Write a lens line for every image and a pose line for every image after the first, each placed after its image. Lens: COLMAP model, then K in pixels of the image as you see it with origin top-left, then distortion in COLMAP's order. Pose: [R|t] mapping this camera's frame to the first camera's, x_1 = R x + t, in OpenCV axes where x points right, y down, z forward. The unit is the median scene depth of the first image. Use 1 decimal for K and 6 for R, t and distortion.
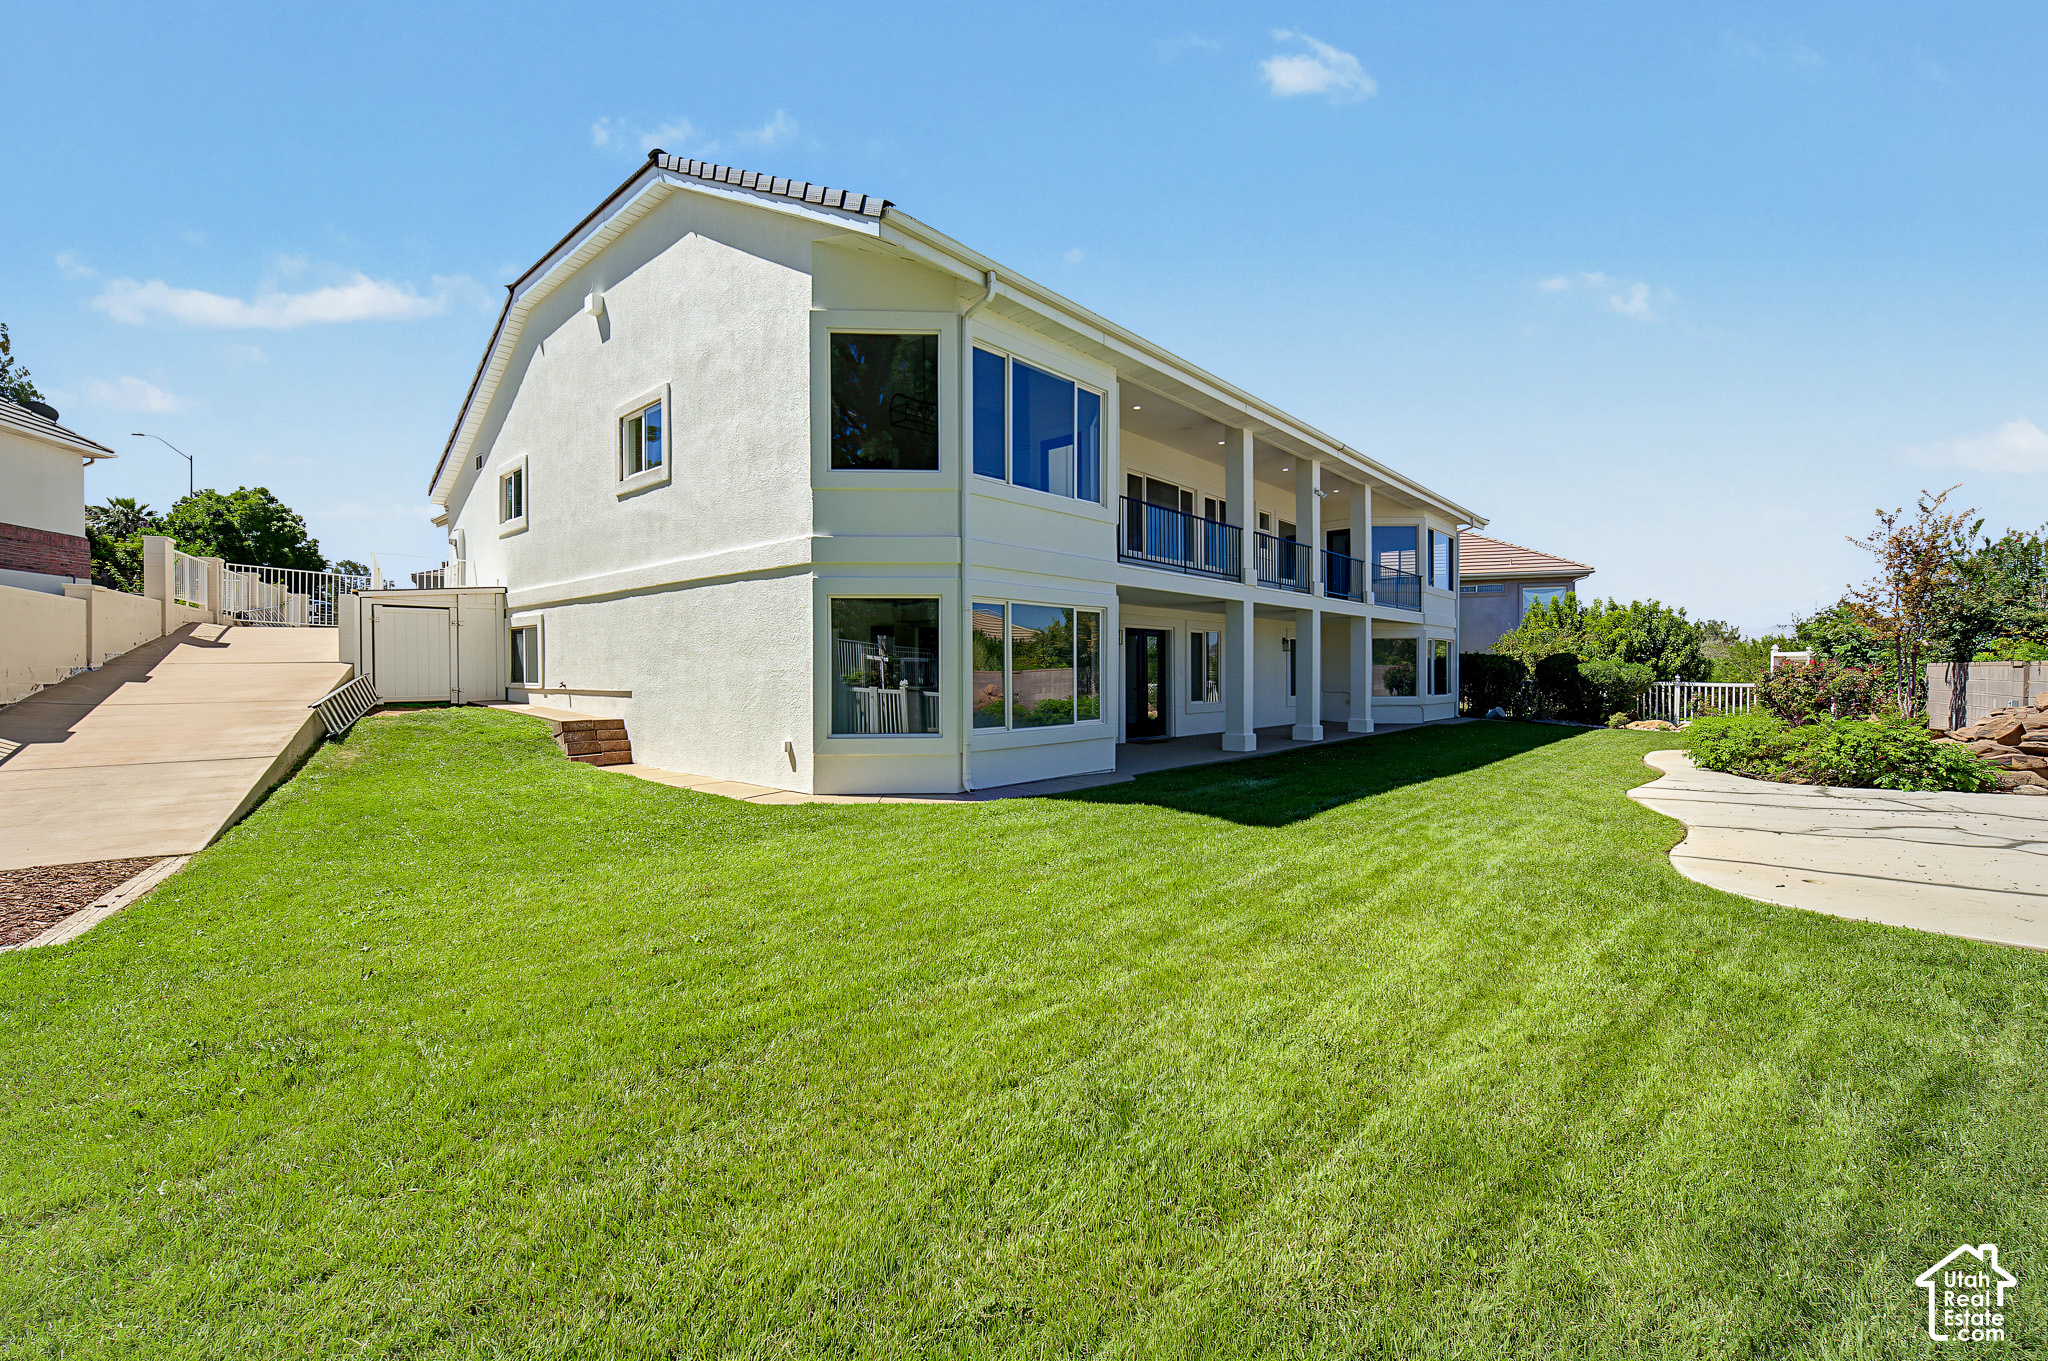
lens RADIAL K [[841.8, 0, 1025.2], [0, 841.8, 680.1], [0, 0, 1]] dist [-0.001147, -0.000024]
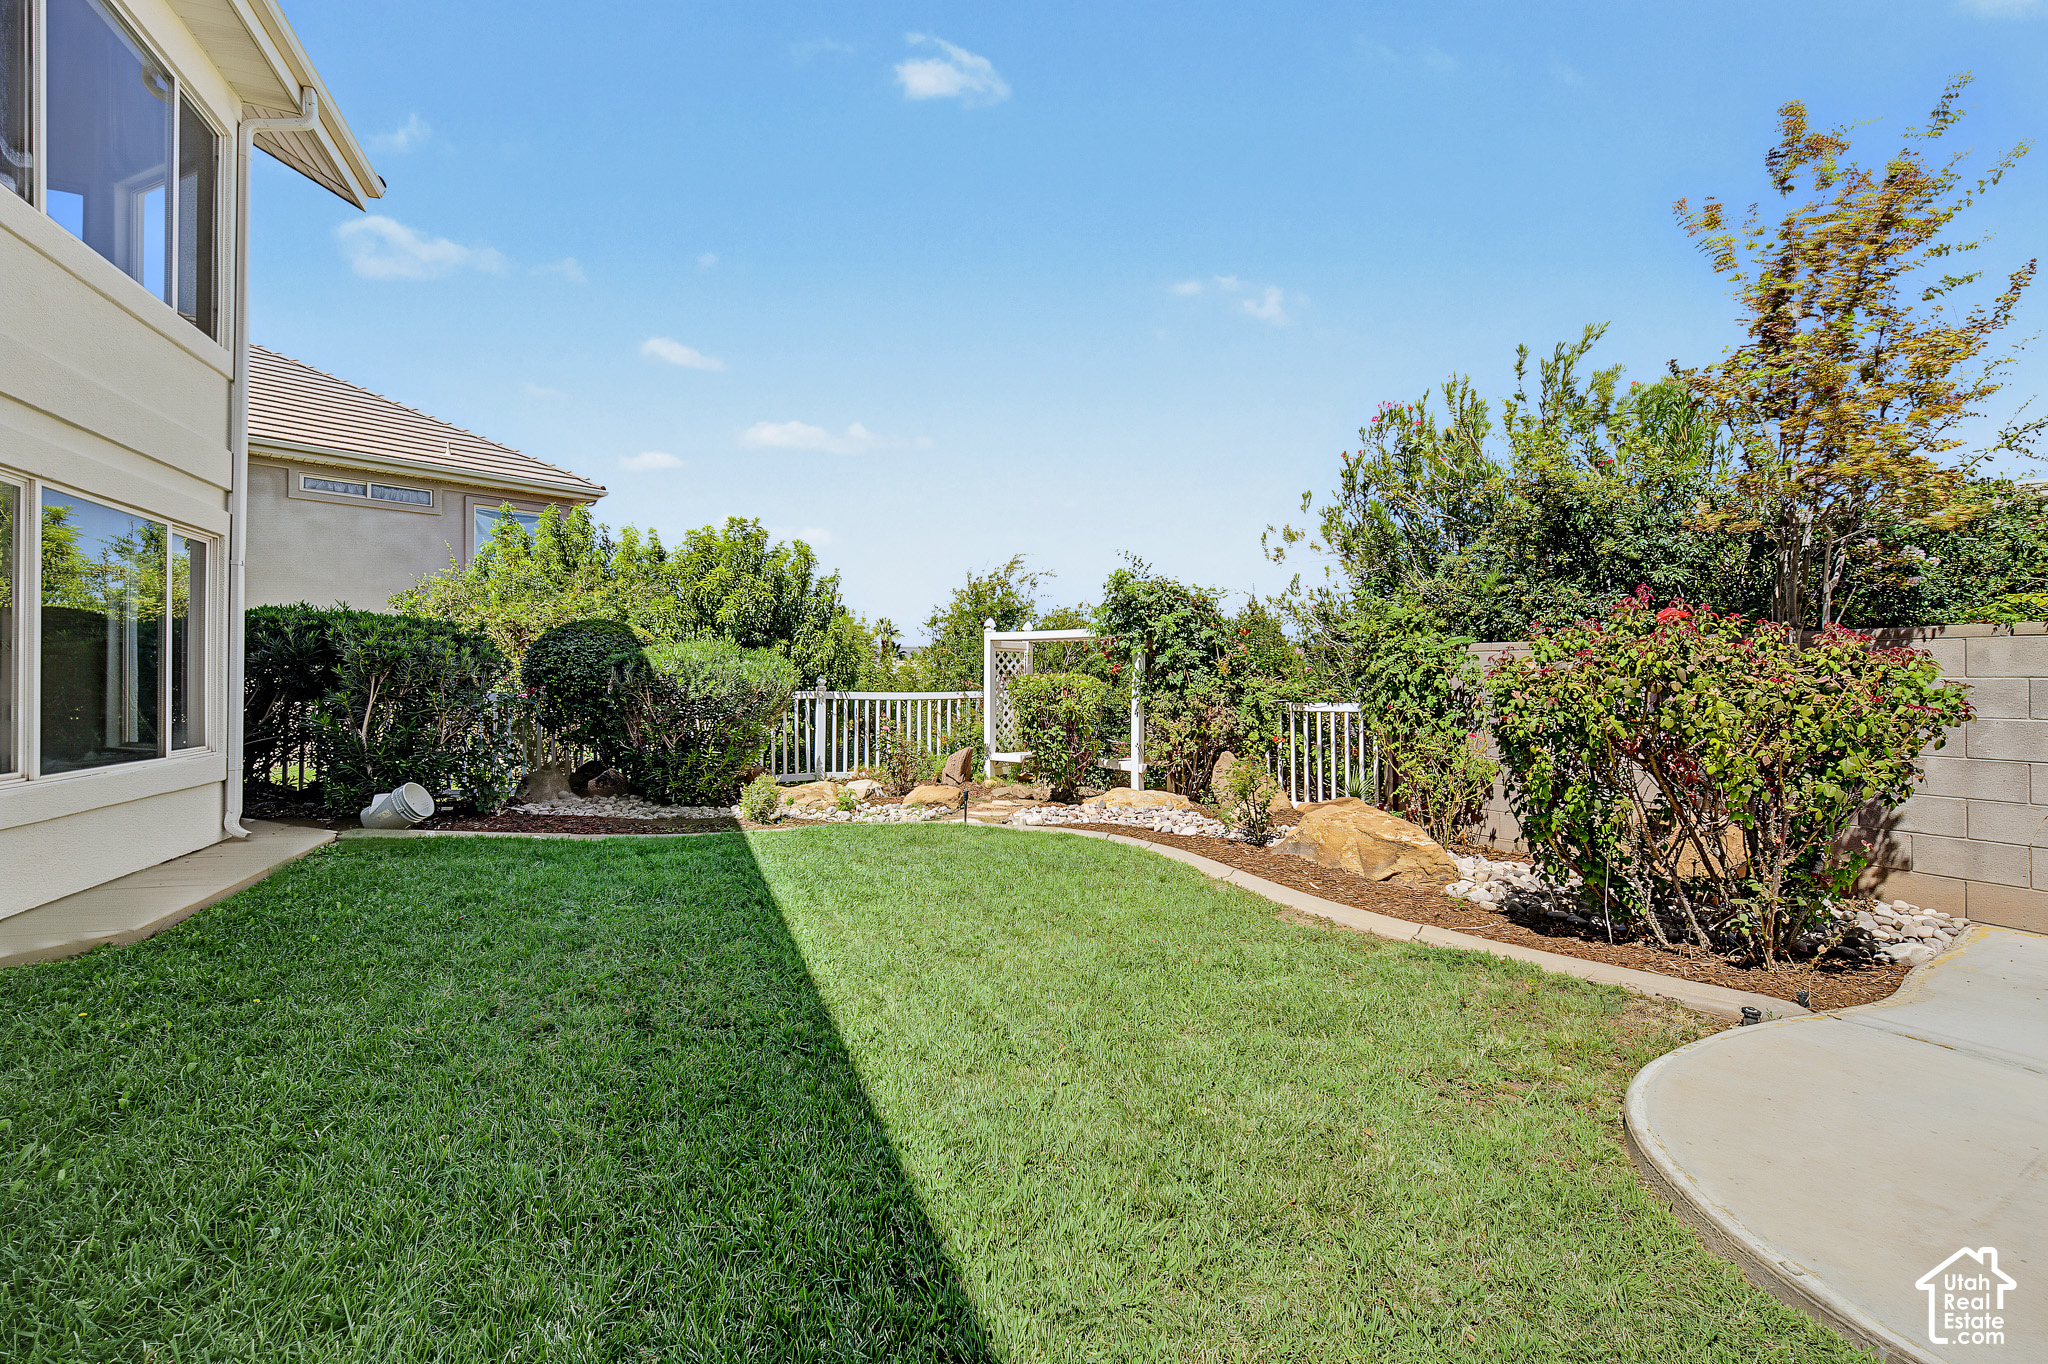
lens RADIAL K [[841.8, 0, 1024.3], [0, 841.8, 677.0], [0, 0, 1]] dist [-0.001147, -0.000024]
pose [[0.422803, -0.000528, 0.906221, 0.348552], [0.004177, 0.999990, -0.001366, -0.004063], [-0.906212, 0.004362, 0.422802, 0.619579]]
